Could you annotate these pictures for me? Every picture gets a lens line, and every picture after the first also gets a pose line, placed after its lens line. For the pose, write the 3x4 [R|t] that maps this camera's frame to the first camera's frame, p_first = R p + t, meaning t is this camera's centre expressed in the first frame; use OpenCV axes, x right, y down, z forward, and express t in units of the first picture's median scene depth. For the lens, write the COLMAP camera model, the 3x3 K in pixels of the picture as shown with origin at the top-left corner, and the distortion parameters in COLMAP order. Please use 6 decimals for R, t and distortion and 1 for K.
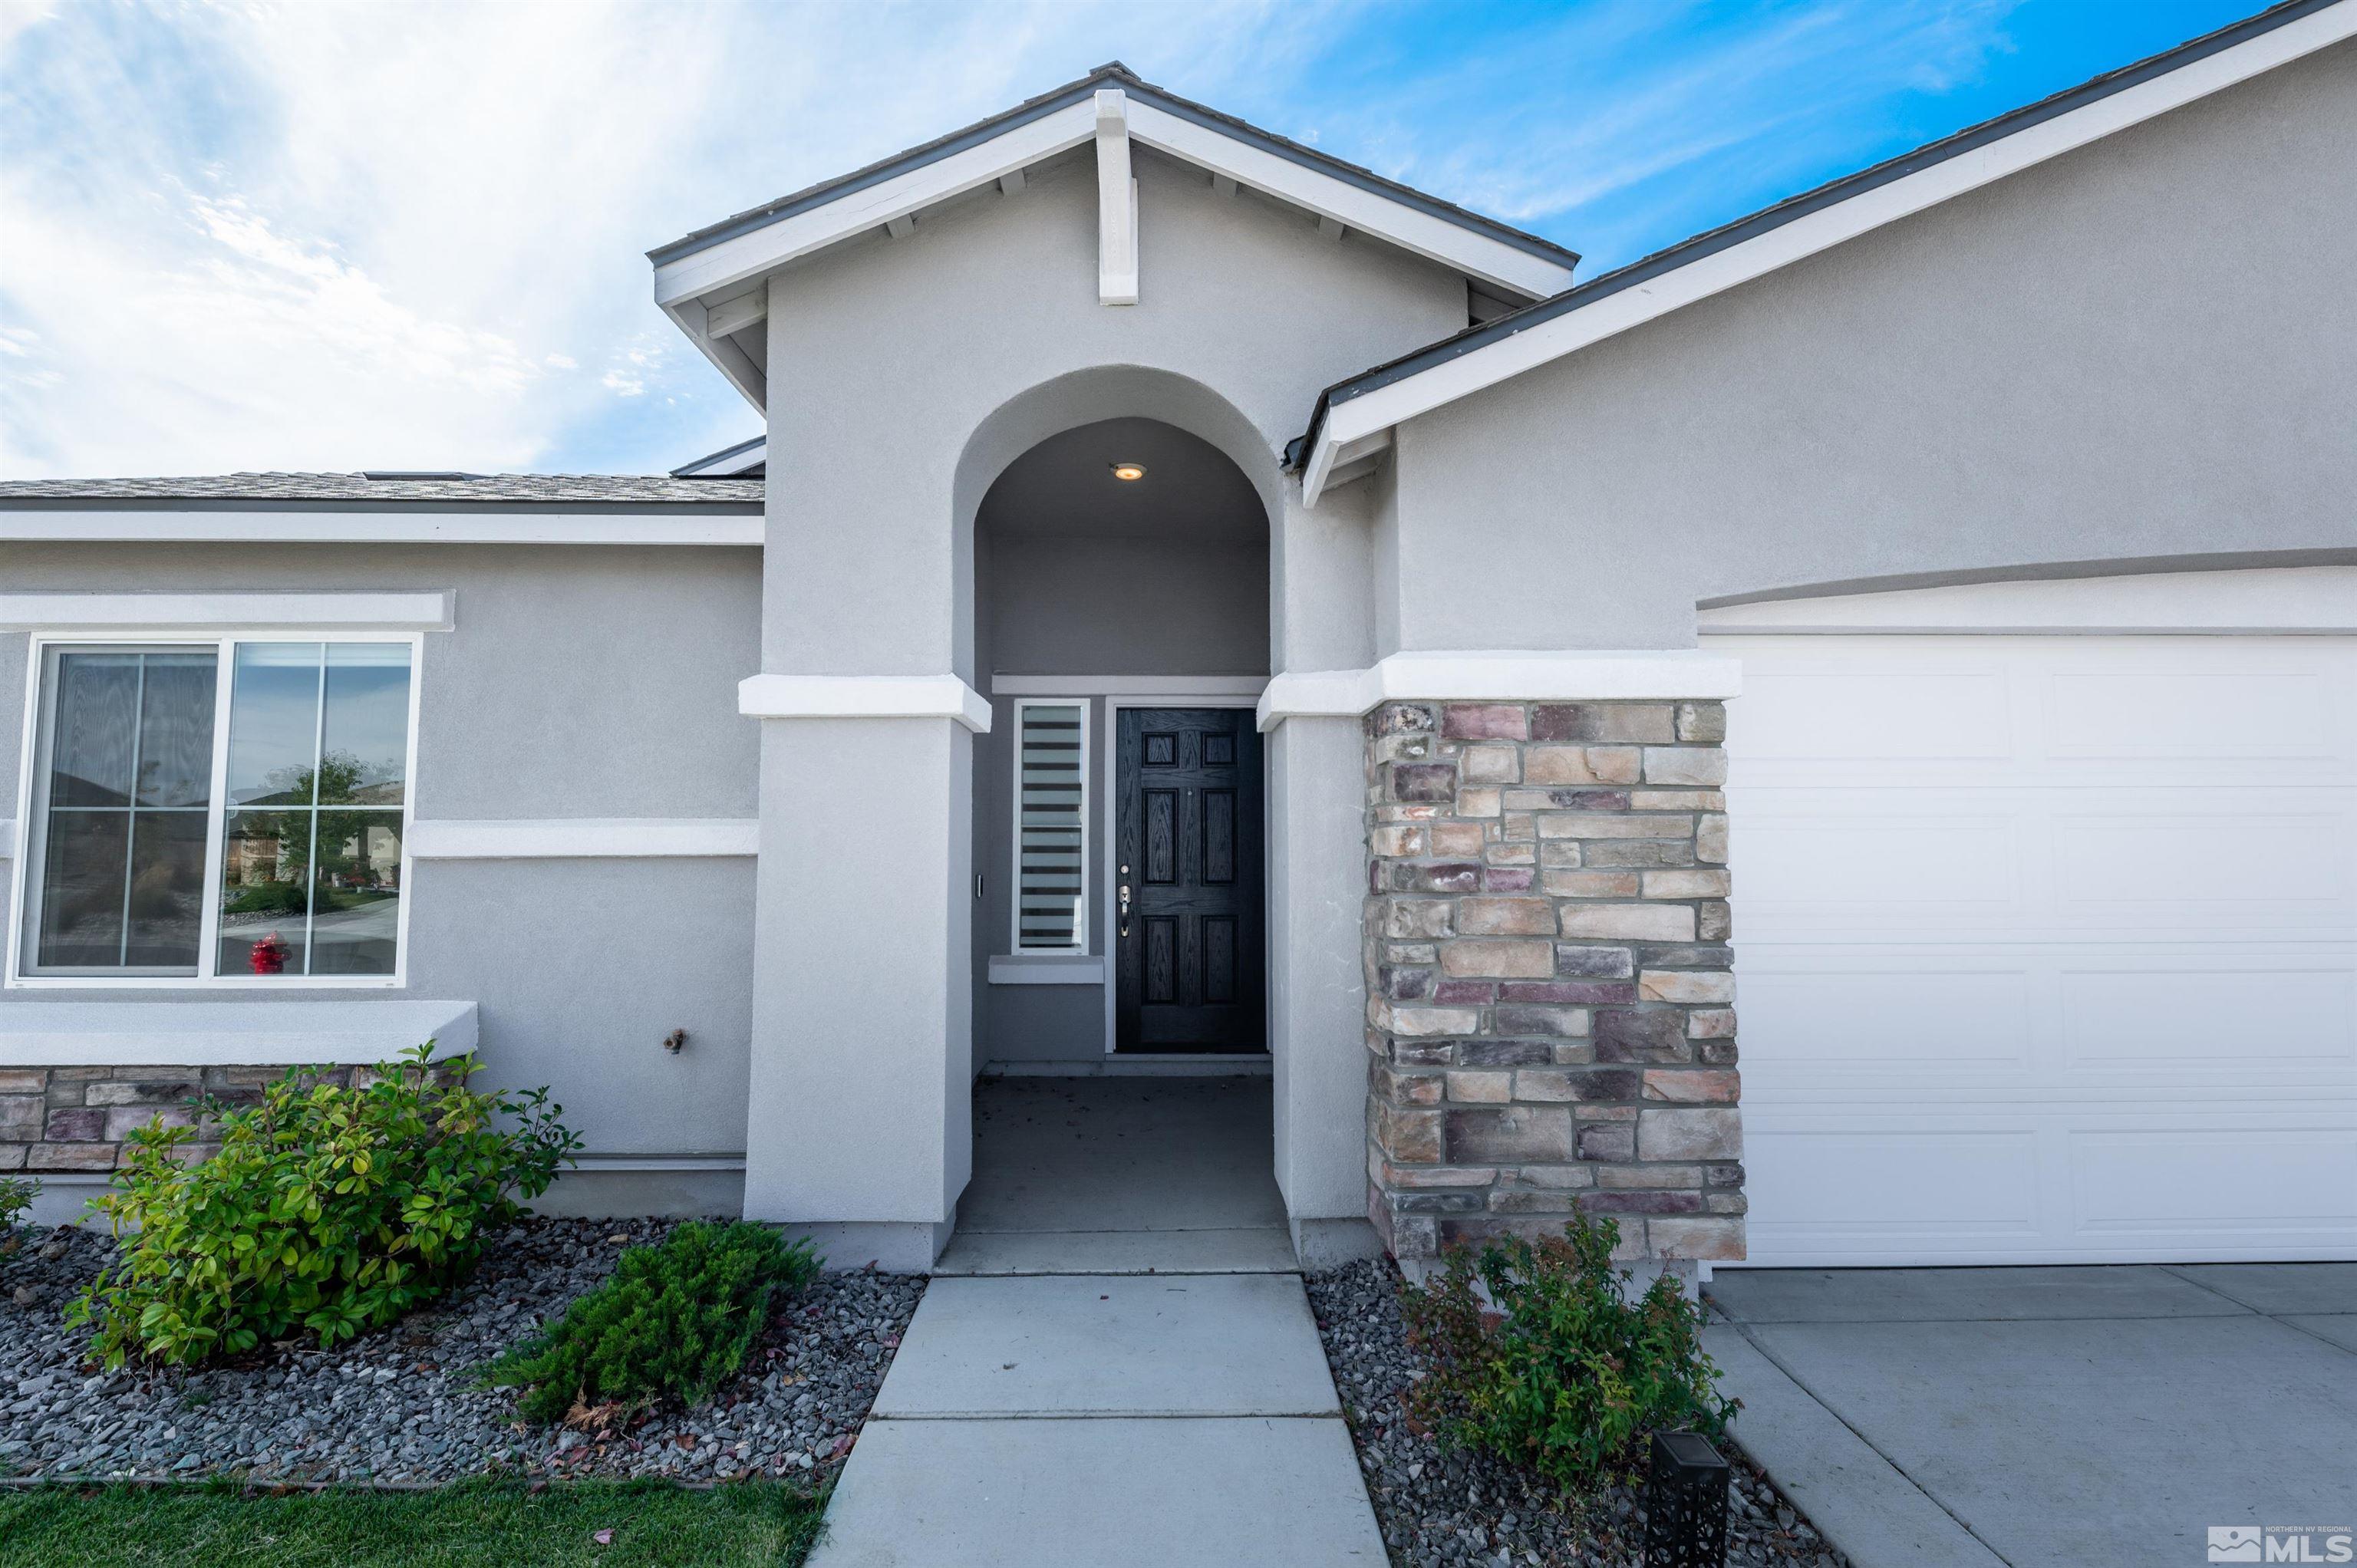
lens RADIAL K [[989.9, 0, 1178.2], [0, 989.9, 780.0], [0, 0, 1]] dist [-0.001178, 0.000056]
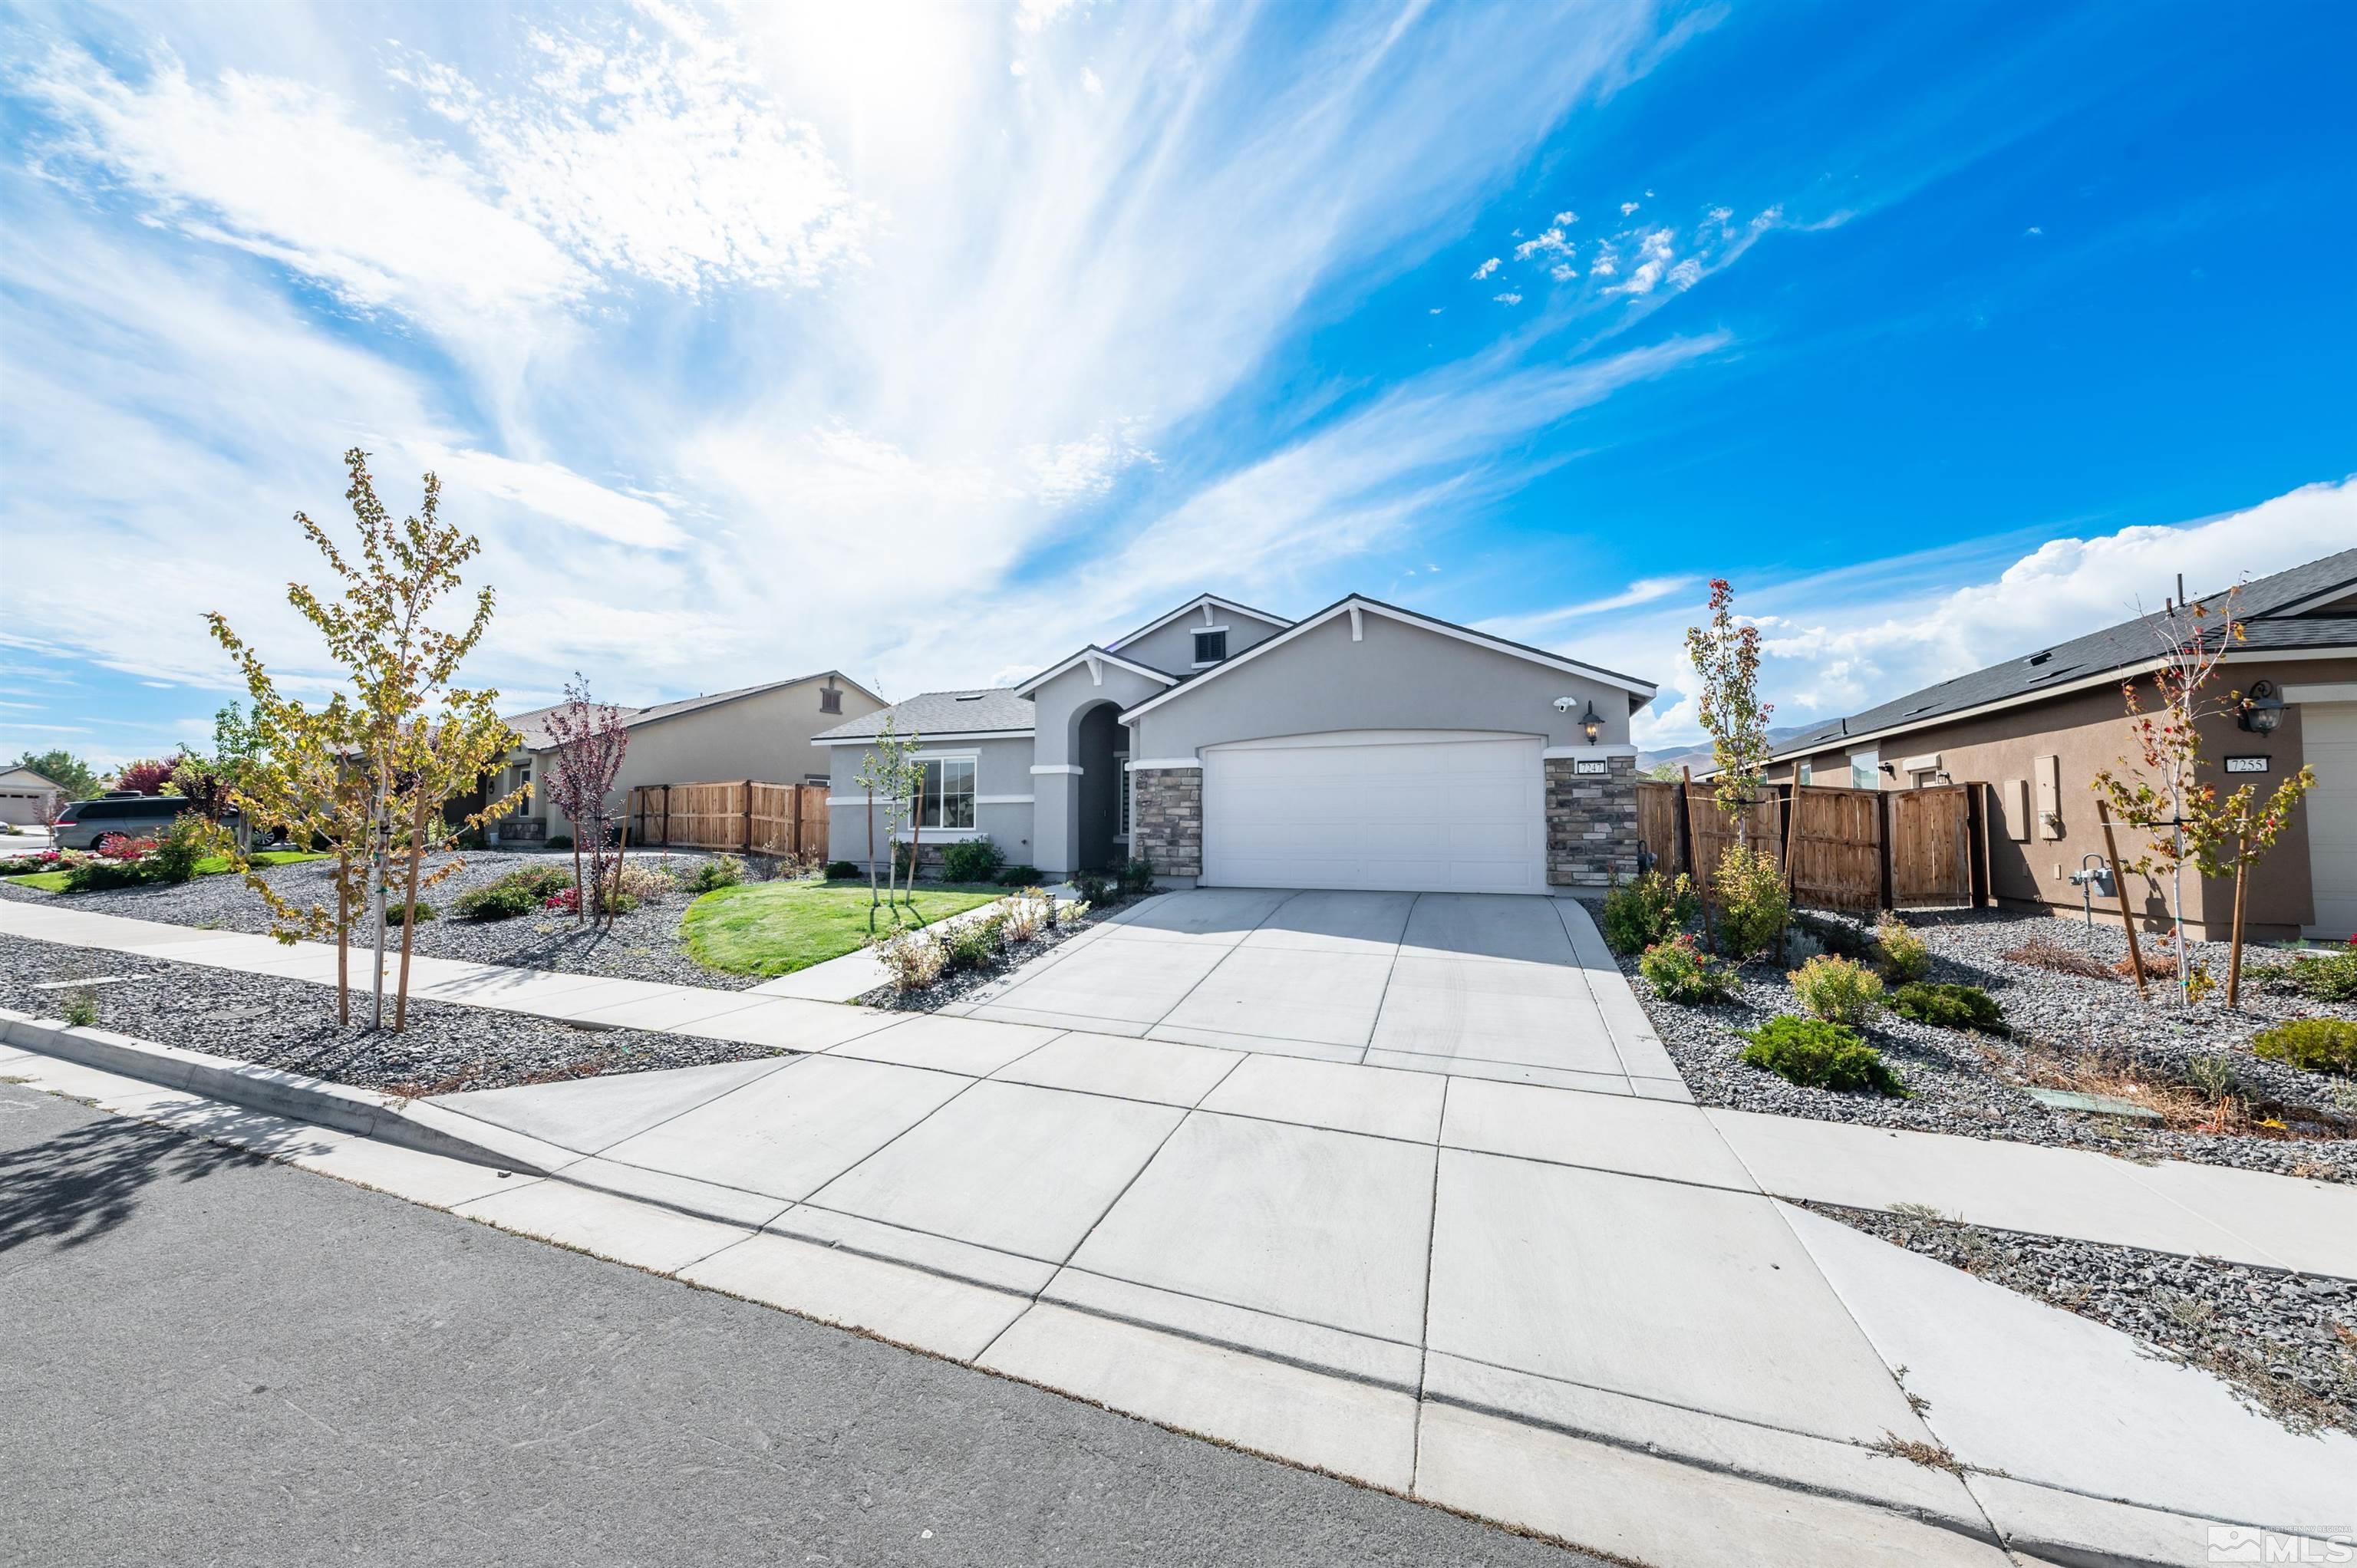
lens RADIAL K [[819.7, 0, 1194.6], [0, 819.7, 780.0], [0, 0, 1]] dist [-0.000561, -0.001059]
pose [[0.935957, -0.017741, -0.351666, 1.808370], [0.017881, 0.999836, -0.002850, -0.004310], [0.351659, -0.003620, 0.936121, -2.623159]]
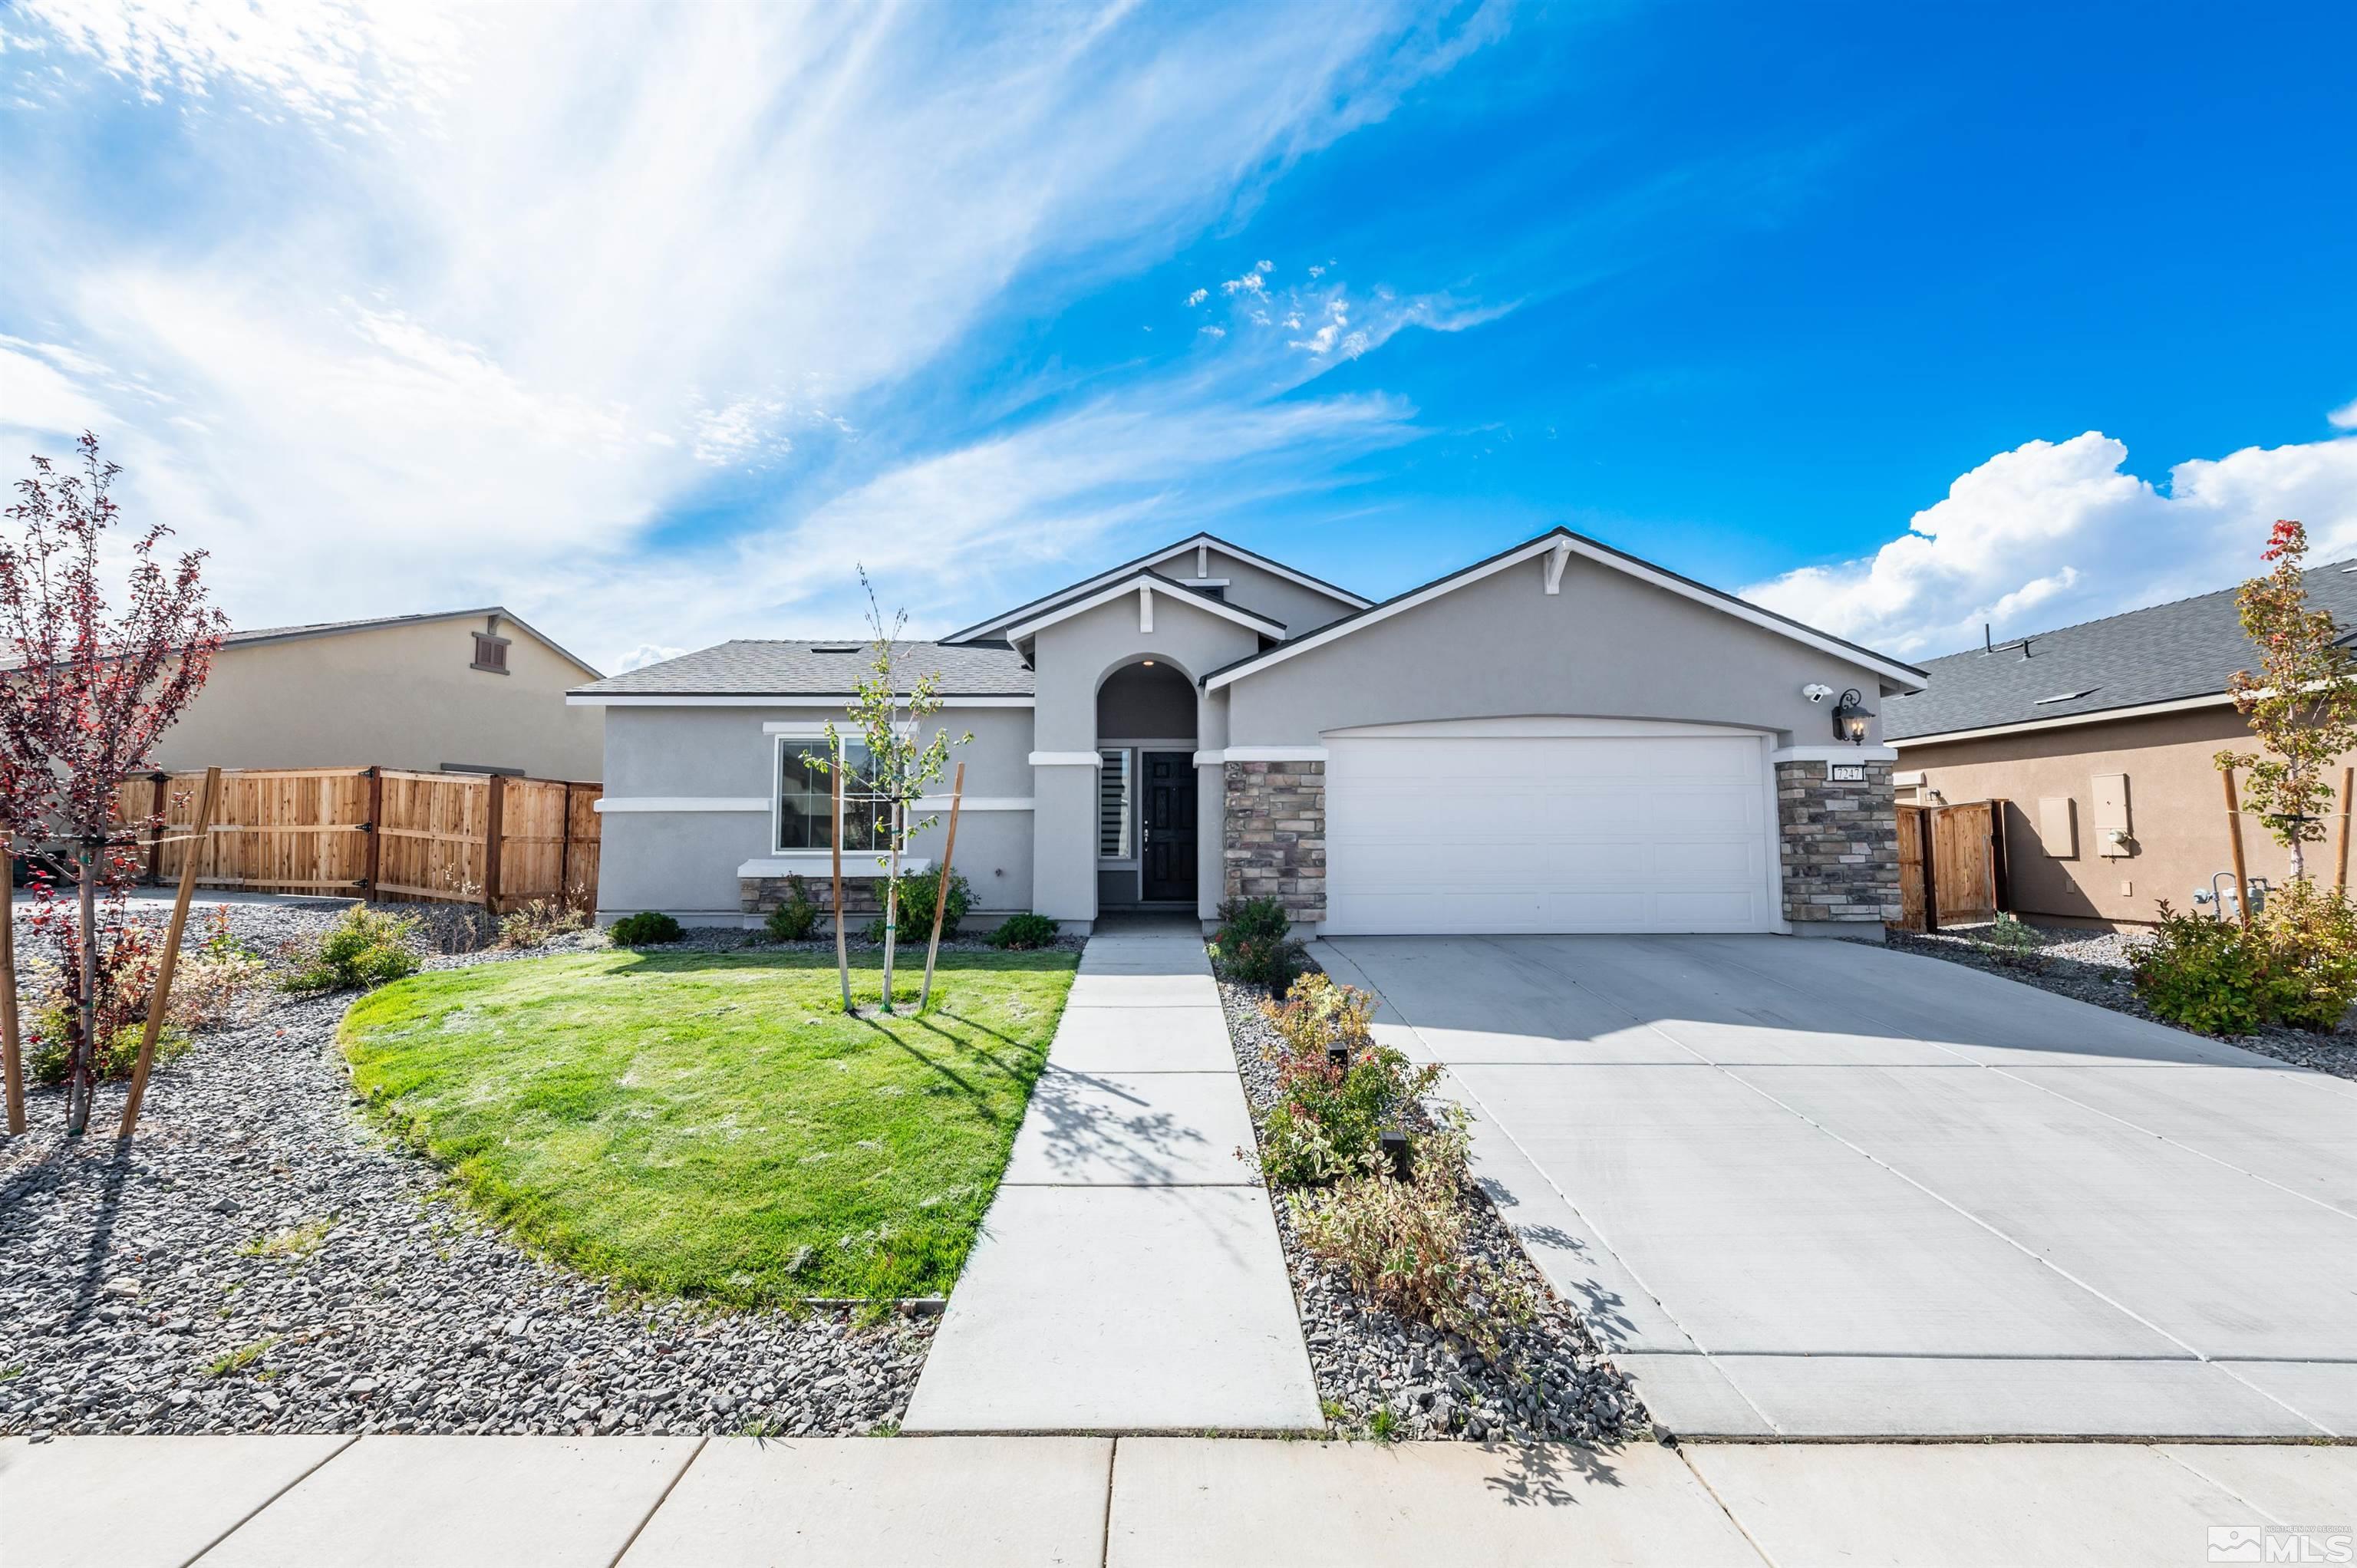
lens RADIAL K [[819.7, 0, 1188.9], [0, 819.7, 830.2], [0, 0, 1]] dist [-0.000561, -0.001059]
pose [[0.999920, -0.000307, 0.012655, 0.041294], [-0.000277, 0.998936, 0.046121, 0.023692], [-0.012655, -0.046121, 0.998856, -1.652279]]
